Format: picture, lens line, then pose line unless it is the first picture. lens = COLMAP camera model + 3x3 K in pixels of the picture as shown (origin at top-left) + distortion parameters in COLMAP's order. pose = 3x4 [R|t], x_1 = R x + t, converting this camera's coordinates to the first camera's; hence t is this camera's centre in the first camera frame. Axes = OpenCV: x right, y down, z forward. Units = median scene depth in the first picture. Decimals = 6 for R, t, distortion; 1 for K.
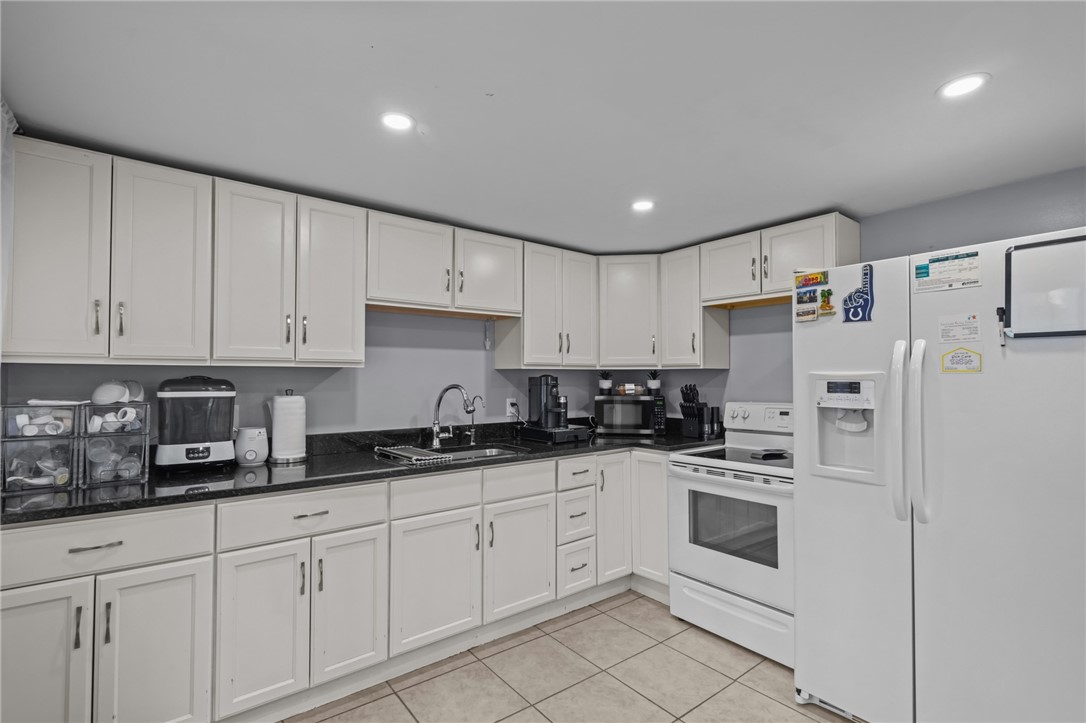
lens RADIAL K [[490.5, 0, 540.1], [0, 490.5, 365.8], [0, 0, 1]] dist [-0.002401, 0.000262]
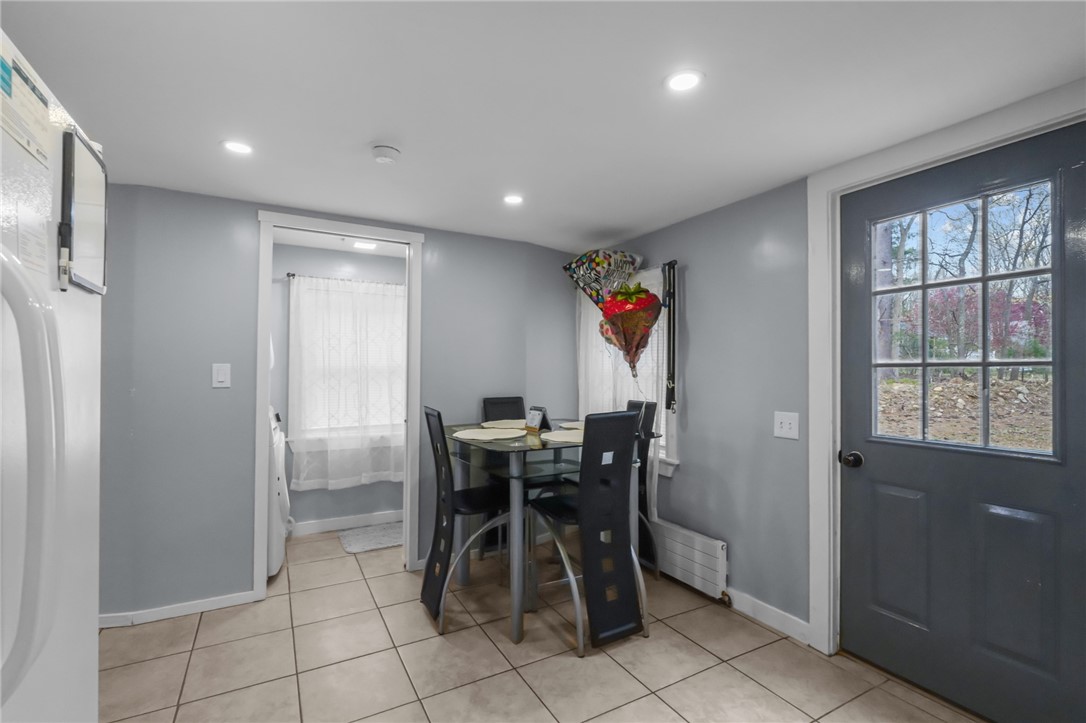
lens RADIAL K [[490.5, 0, 540.1], [0, 490.5, 365.8], [0, 0, 1]] dist [-0.002401, 0.000262]
pose [[-0.988114, -0.007830, 0.153524, 0.238249], [-0.014185, 0.999085, -0.040341, 0.047729], [-0.153068, -0.042039, -0.987321, 1.131304]]
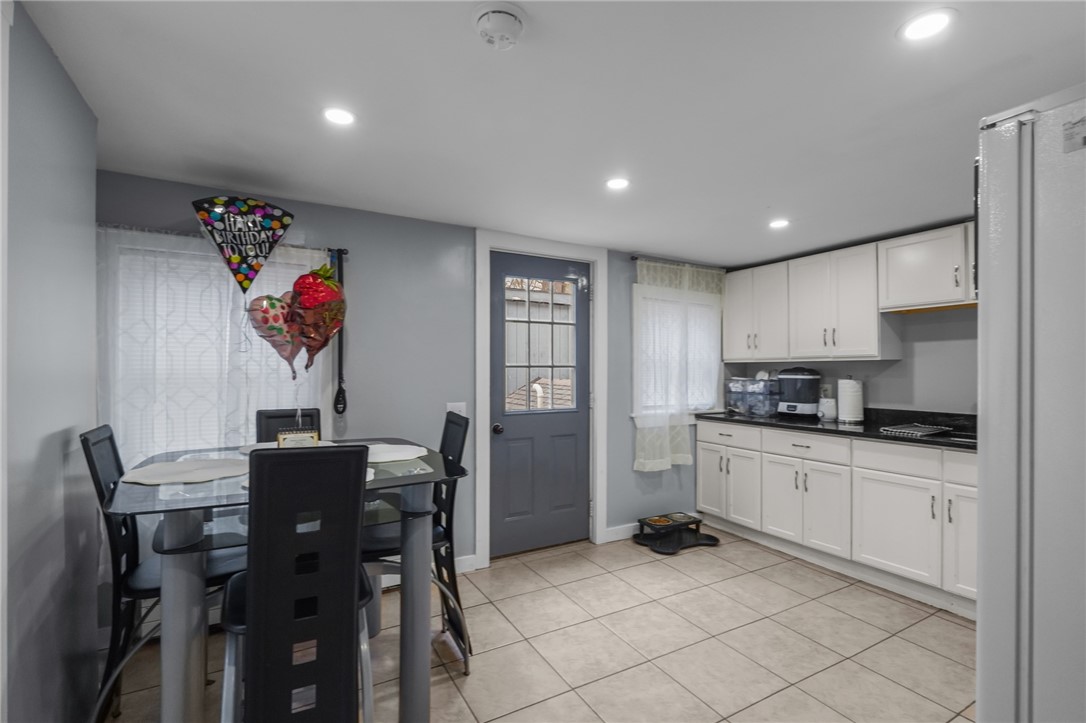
lens RADIAL K [[490.5, 0, 540.1], [0, 490.5, 365.8], [0, 0, 1]] dist [-0.002401, 0.000262]
pose [[-0.144853, -0.008868, -0.989413, 1.332979], [0.026552, 0.999565, -0.012846, 0.014965], [0.989097, -0.028132, -0.144554, 0.324682]]
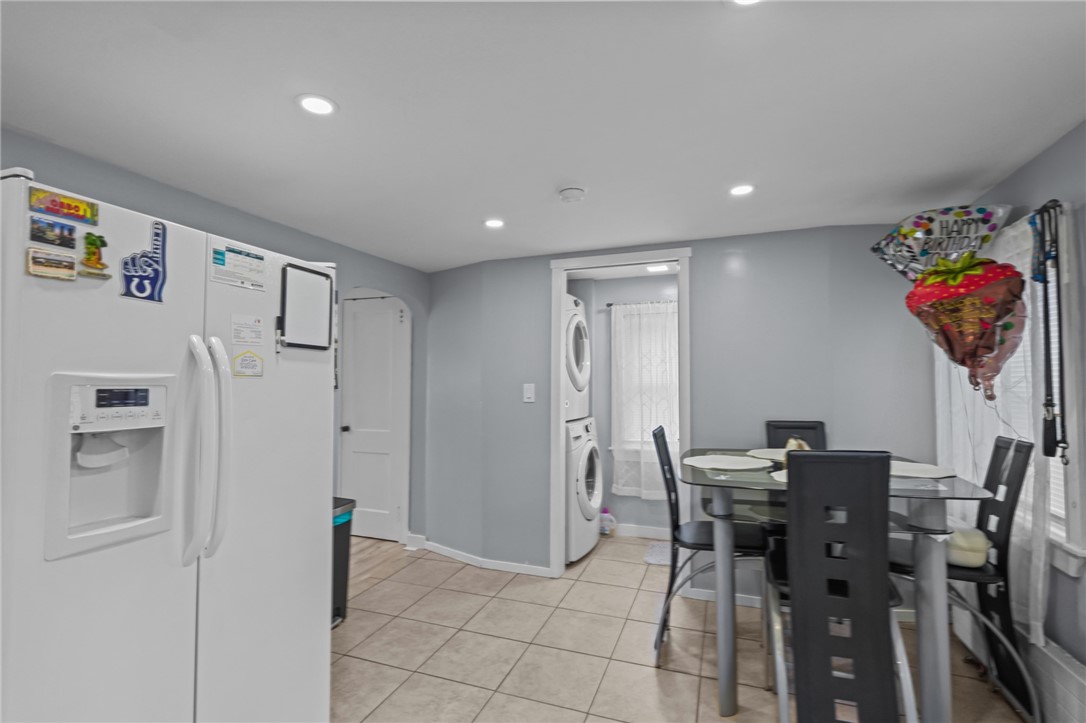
lens RADIAL K [[490.5, 0, 540.1], [0, 490.5, 365.8], [0, 0, 1]] dist [-0.002401, 0.000262]
pose [[-0.519575, 0.027244, 0.853991, -0.196478], [-0.025926, 0.998529, -0.047628, 0.017944], [-0.854032, -0.046887, -0.518104, 0.817755]]
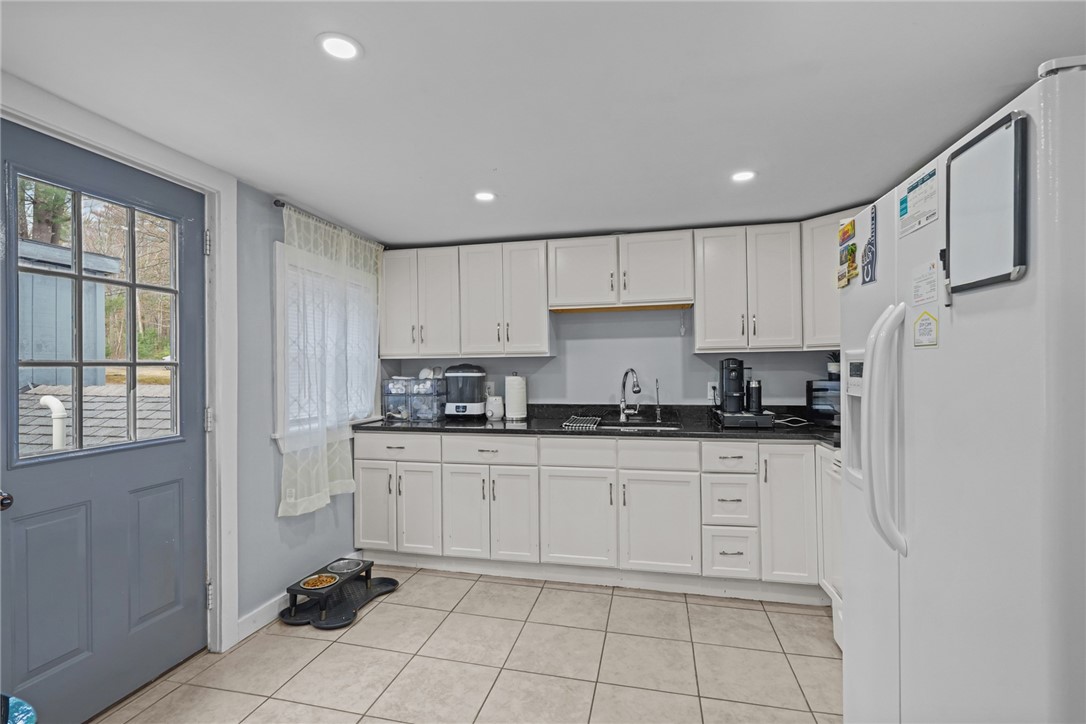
lens RADIAL K [[504.3, 0, 543.0], [0, 504.3, 362.0], [0, 0, 1]] dist [-0.001568, 0.000188]
pose [[0.636119, -0.013818, -0.771467, 0.863578], [0.031120, 0.999486, 0.007758, 0.009922], [0.770963, -0.028943, 0.636222, 0.103770]]
